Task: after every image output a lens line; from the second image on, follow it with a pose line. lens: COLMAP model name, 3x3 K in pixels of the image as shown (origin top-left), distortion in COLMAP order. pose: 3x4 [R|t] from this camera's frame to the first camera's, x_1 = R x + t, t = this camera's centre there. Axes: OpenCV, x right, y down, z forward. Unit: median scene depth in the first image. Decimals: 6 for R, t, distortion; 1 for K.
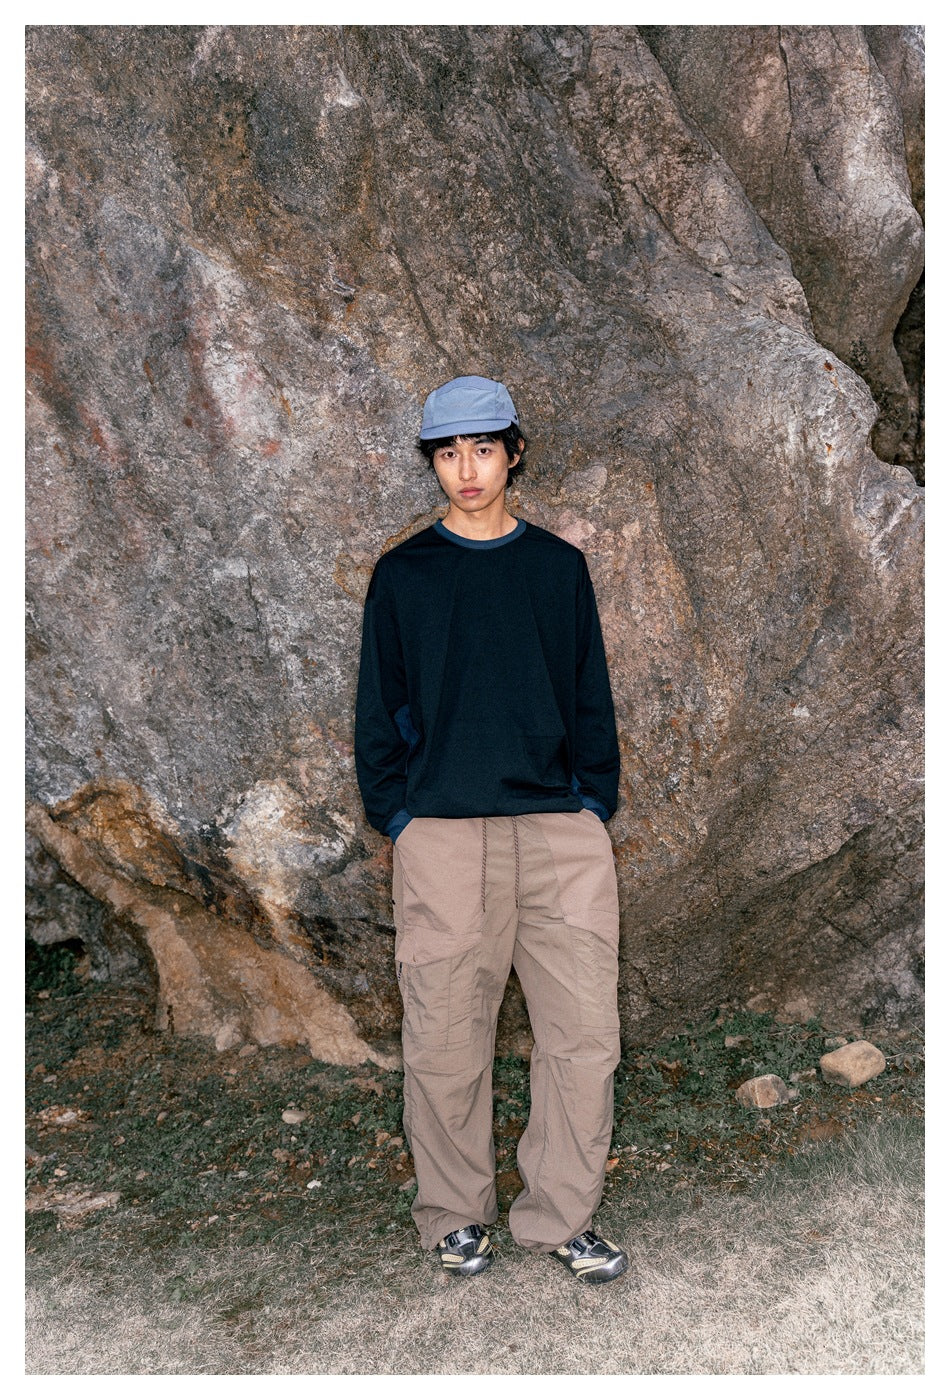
lens RADIAL K [[1075.5, 0, 474.9], [0, 1075.5, 703.5], [0, 0, 1]] dist [-0.000052, -0.006149]
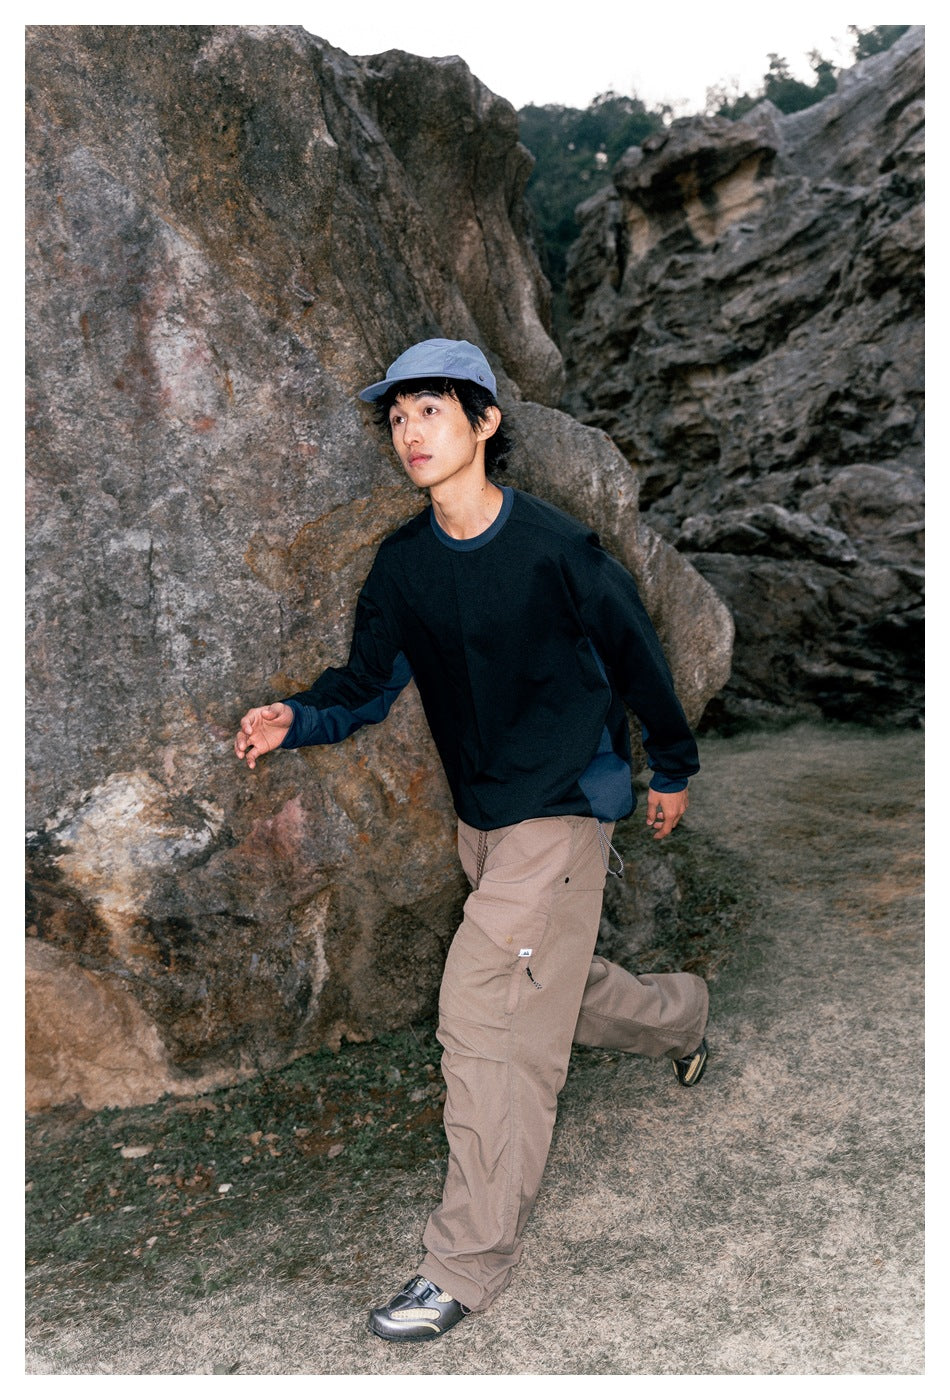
lens RADIAL K [[1075.5, 0, 470.7], [0, 1075.5, 704.1], [0, 0, 1]] dist [-0.000052, -0.006149]
pose [[0.783014, 0.022267, 0.621606, -0.612040], [0.076055, 0.988433, -0.131210, 0.179143], [-0.617337, 0.150015, 0.772263, 0.082512]]
